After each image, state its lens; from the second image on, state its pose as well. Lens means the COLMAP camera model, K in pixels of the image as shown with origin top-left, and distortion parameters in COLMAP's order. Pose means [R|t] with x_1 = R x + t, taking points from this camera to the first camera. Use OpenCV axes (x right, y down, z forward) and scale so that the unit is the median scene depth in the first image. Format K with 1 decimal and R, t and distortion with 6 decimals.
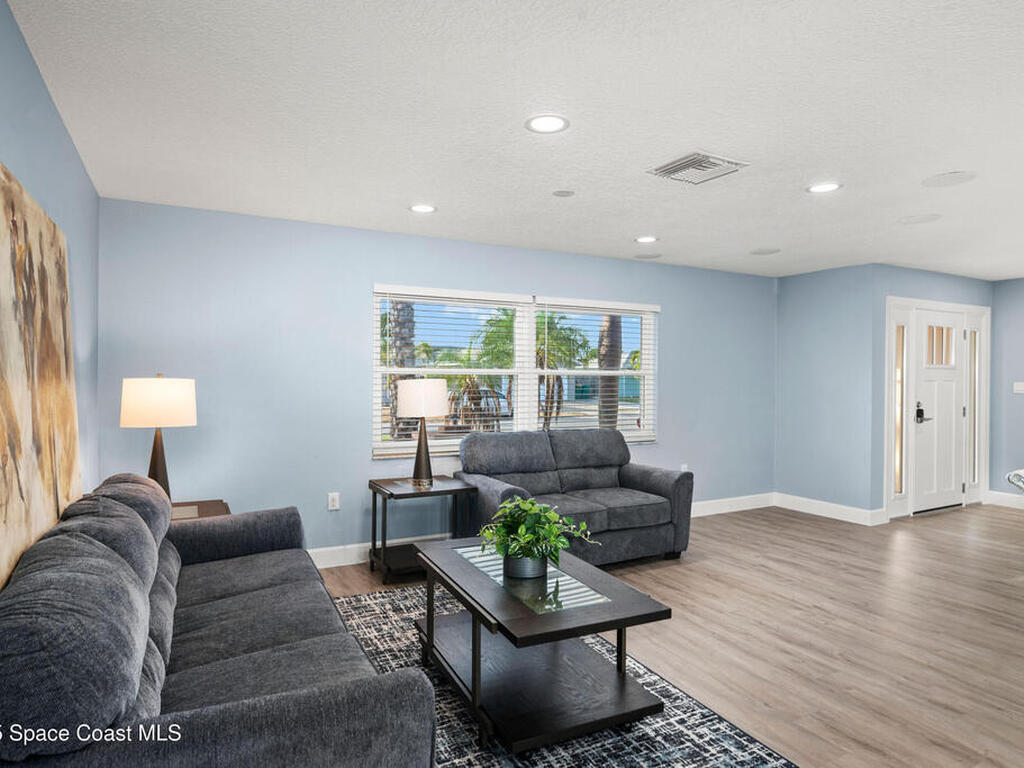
lens RADIAL K [[626.0, 0, 512.0], [0, 626.0, 384.0], [0, 0, 1]] dist [-0.001289, -0.001494]
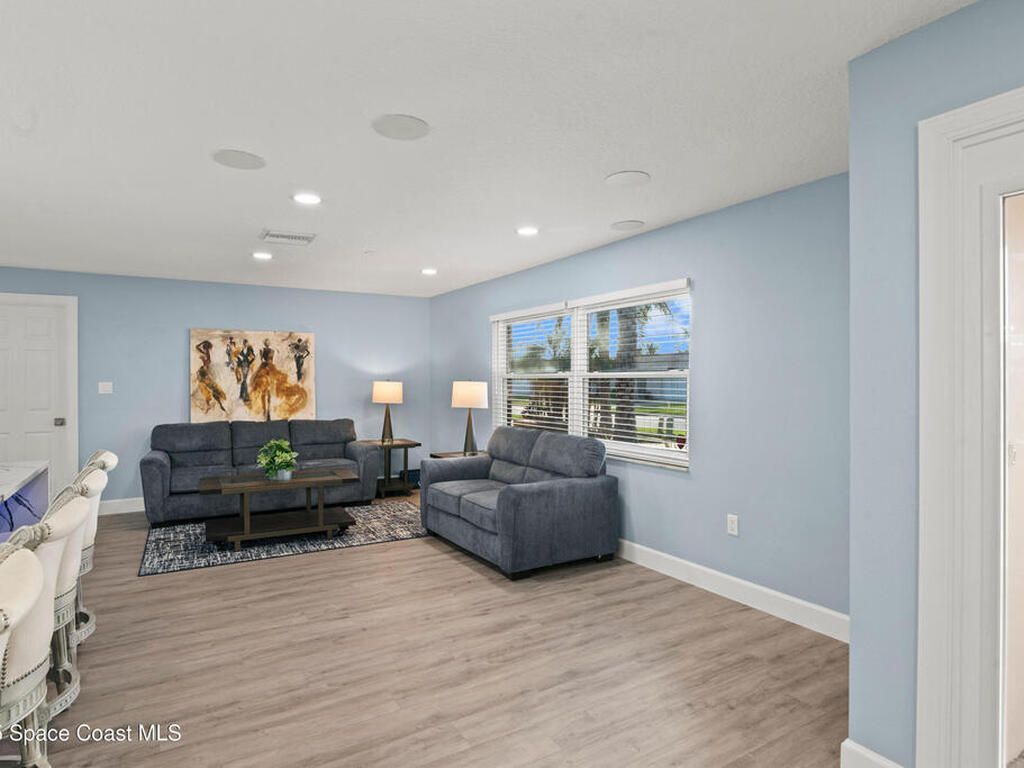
lens RADIAL K [[566.0, 0, 512.0], [0, 566.0, 384.0], [0, 0, 1]] dist [-0.035482, 0.014647]
pose [[0.064183, 0.004322, -0.997929, 1.276079], [-0.009514, 0.999948, 0.003719, -0.010909], [0.997893, 0.009256, 0.064220, 1.116850]]
